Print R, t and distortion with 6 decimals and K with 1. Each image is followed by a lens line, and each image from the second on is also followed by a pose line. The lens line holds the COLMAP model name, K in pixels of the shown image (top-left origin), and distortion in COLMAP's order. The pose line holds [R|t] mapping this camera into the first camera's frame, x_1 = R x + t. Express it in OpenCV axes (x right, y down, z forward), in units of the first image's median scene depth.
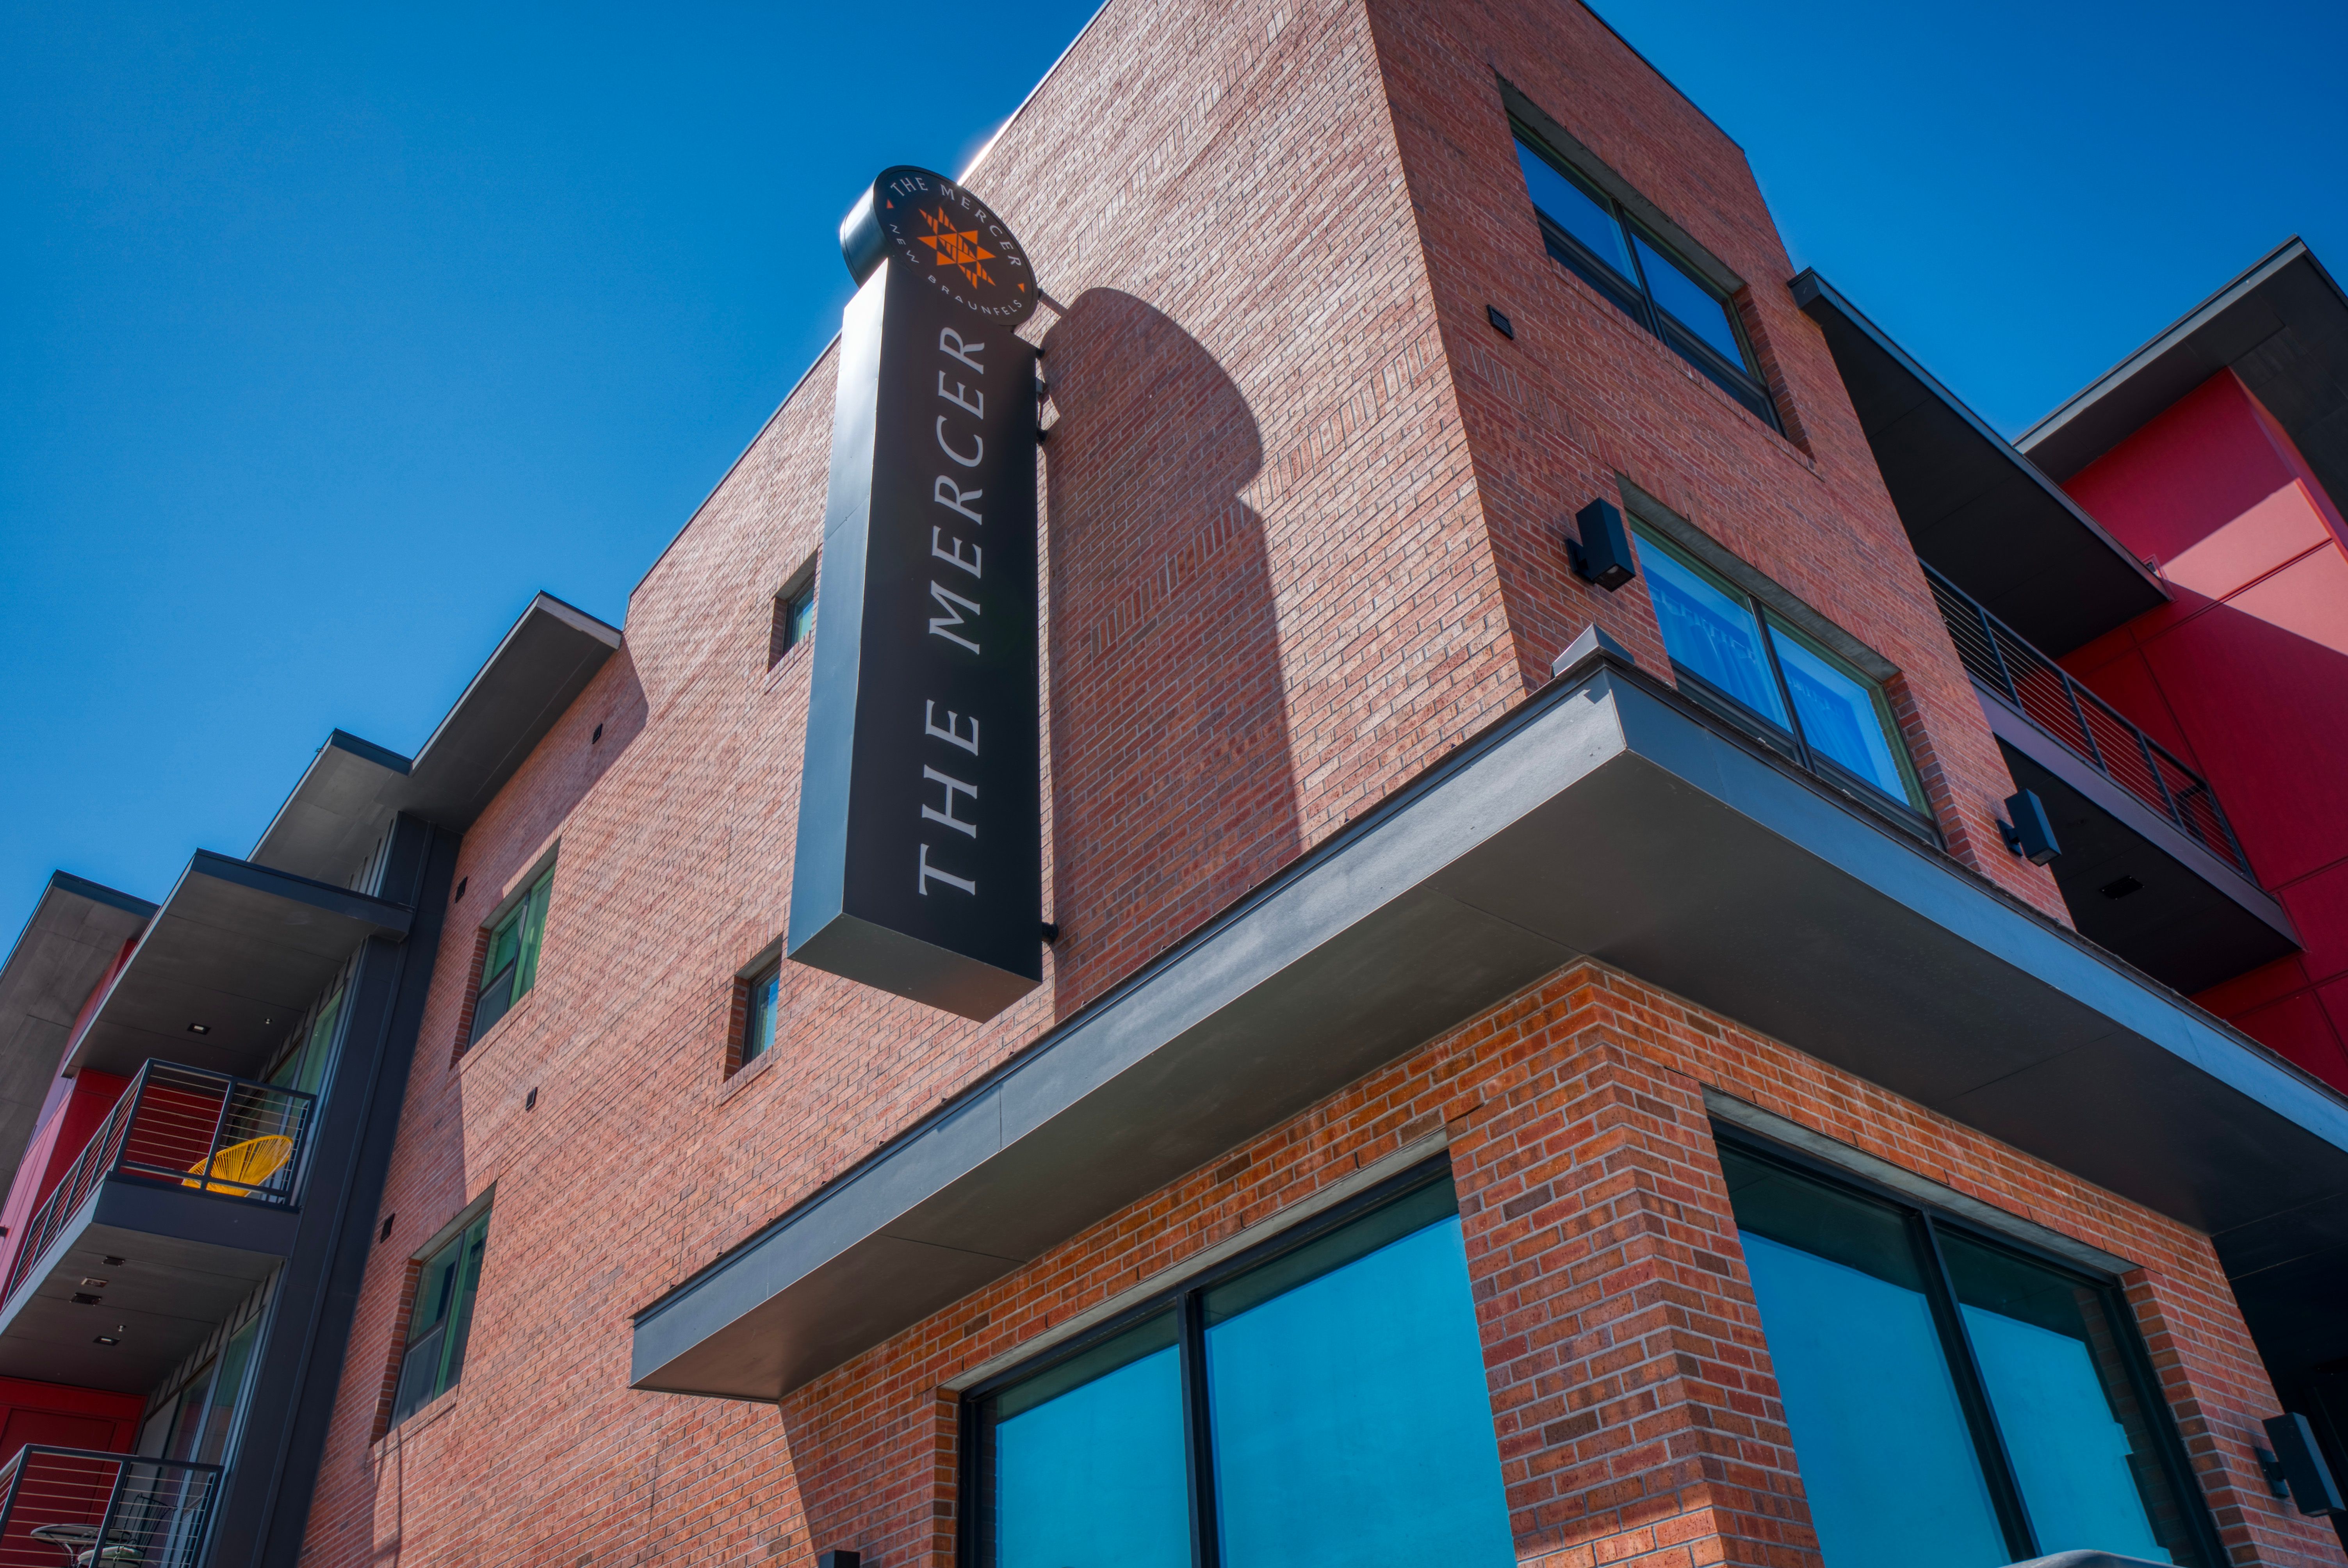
lens RADIAL K [[1735.8, 0, 1208.5], [0, 1735.8, 791.0], [0, 0, 1]] dist [-0.003743, -0.000550]
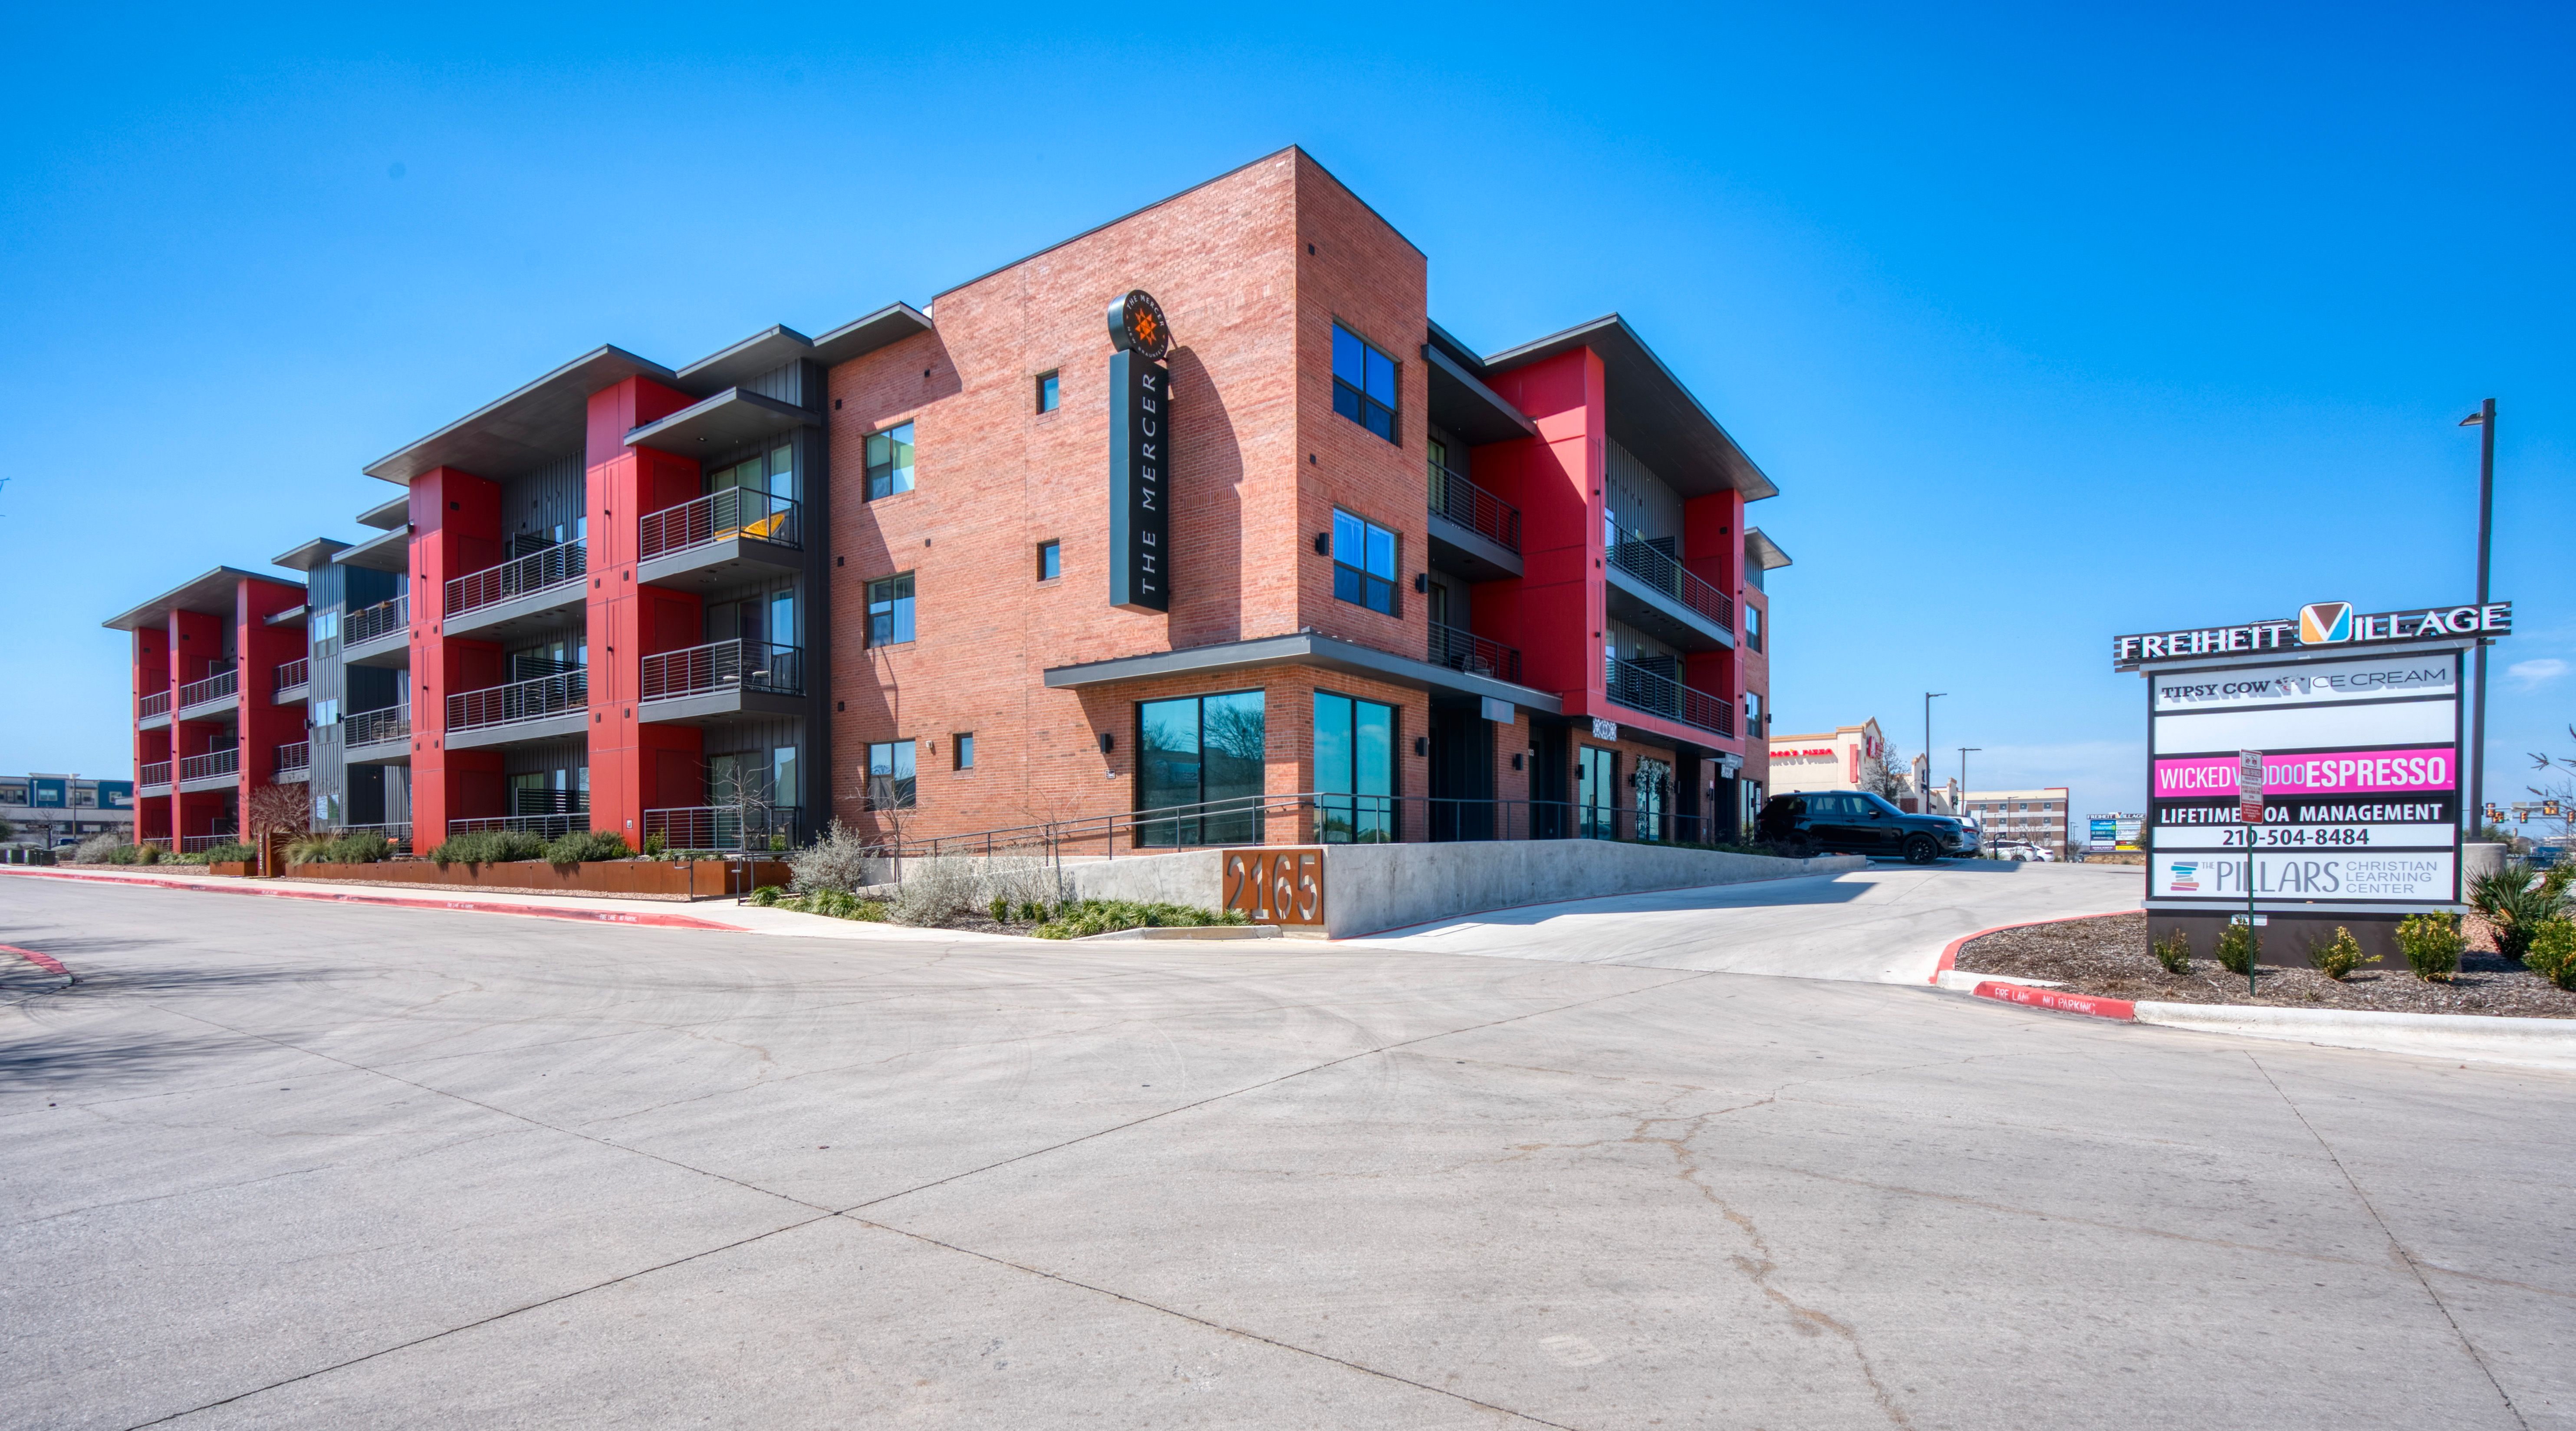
lens RADIAL K [[1176.2, 0, 1288.0], [0, 1176.2, 715.5], [0, 0, 1]] dist [-0.000056, -0.000006]
pose [[0.964389, 0.098833, 0.245329, -0.387681], [-0.203391, 0.870068, 0.449014, -0.790037], [-0.169076, -0.482921, 0.859186, -1.234719]]
